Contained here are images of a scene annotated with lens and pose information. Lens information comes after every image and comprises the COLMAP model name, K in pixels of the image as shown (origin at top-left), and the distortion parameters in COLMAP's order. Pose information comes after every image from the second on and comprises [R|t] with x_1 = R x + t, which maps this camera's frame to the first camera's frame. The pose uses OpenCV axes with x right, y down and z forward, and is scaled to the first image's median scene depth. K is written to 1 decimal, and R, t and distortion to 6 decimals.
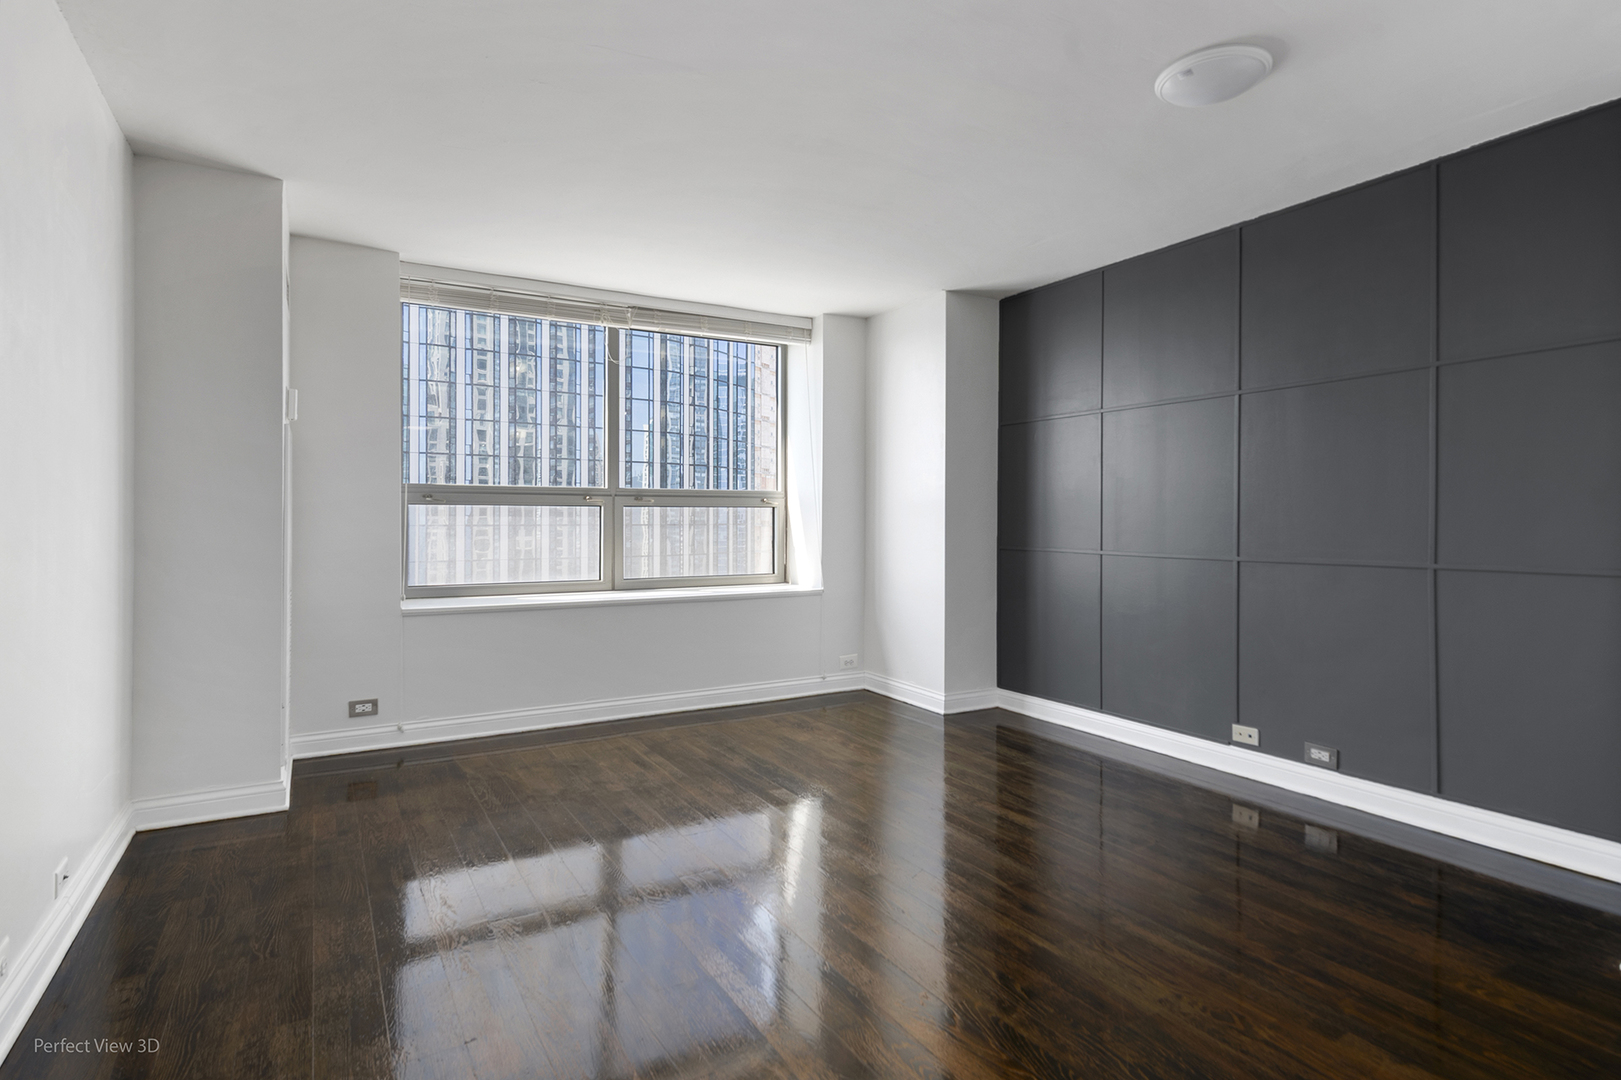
lens RADIAL K [[833.2, 0, 805.0], [0, 833.2, 527.1], [0, 0, 1]] dist [0.023717, -0.001422]
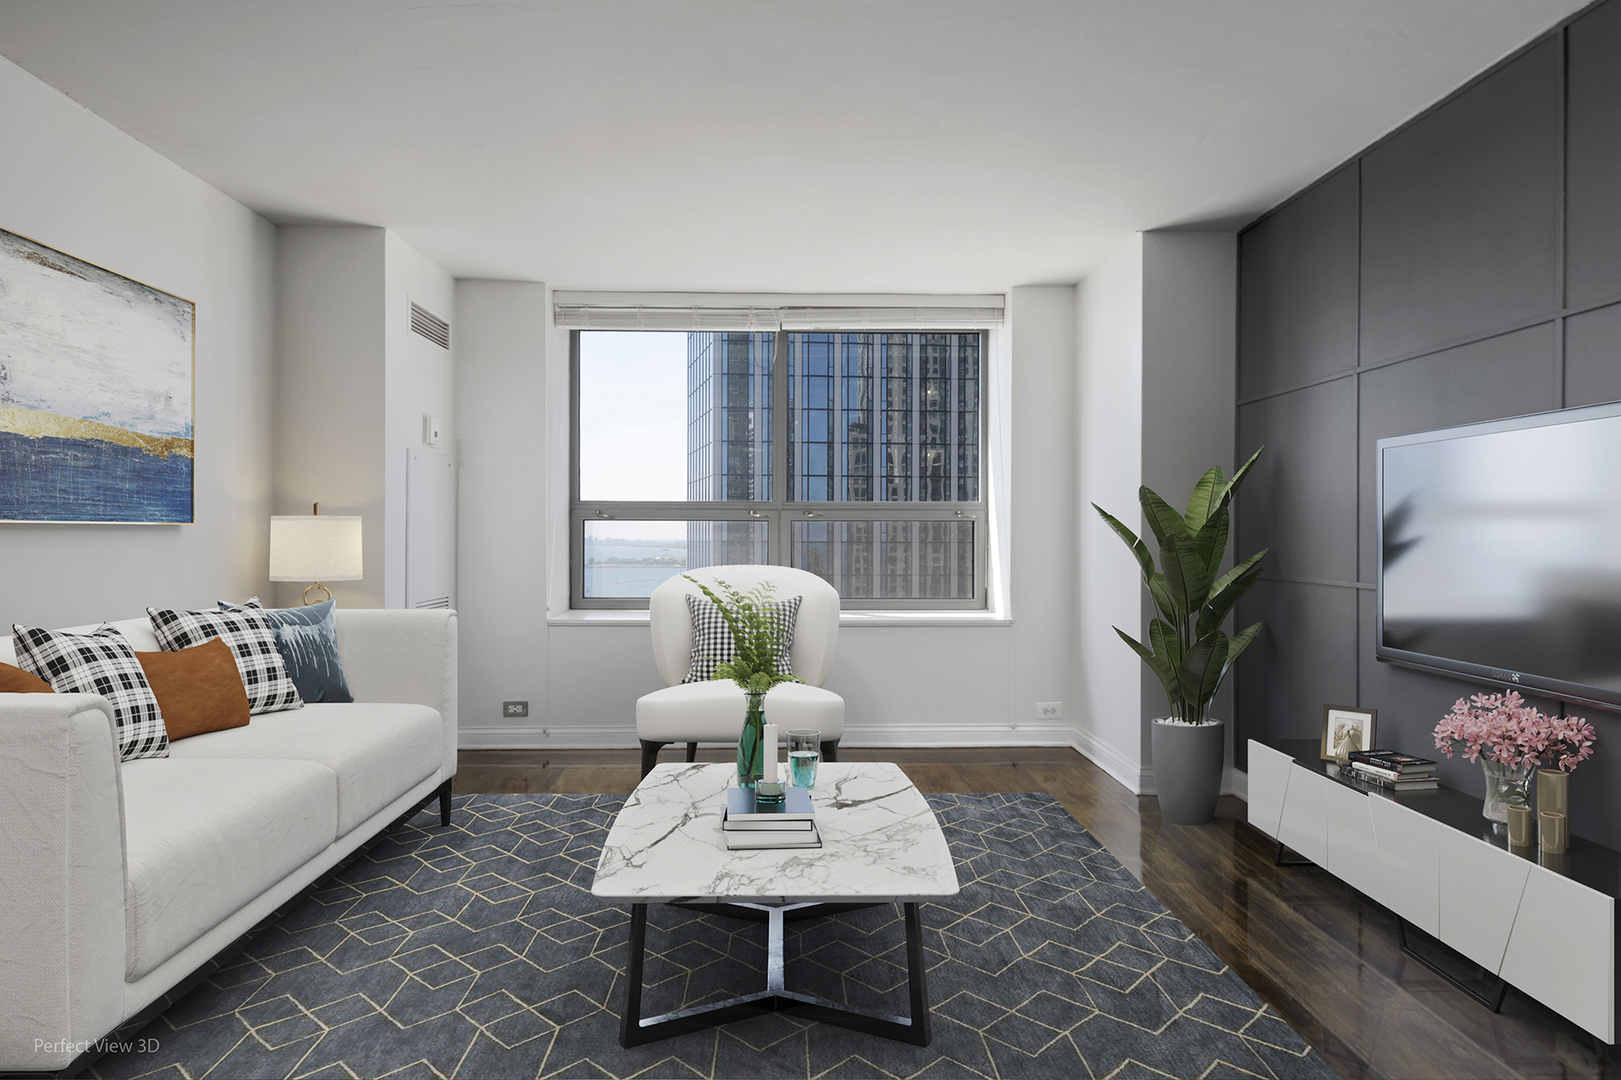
lens RADIAL K [[833.2, 0, 808.5], [0, 833.2, 538.0], [0, 0, 1]] dist [0.023717, -0.001422]
pose [[0.880614, 0.002339, -0.473828, 0.237882], [-0.006169, 0.999960, -0.006530, 0.000324], [0.473794, 0.008674, 0.880593, 0.174488]]
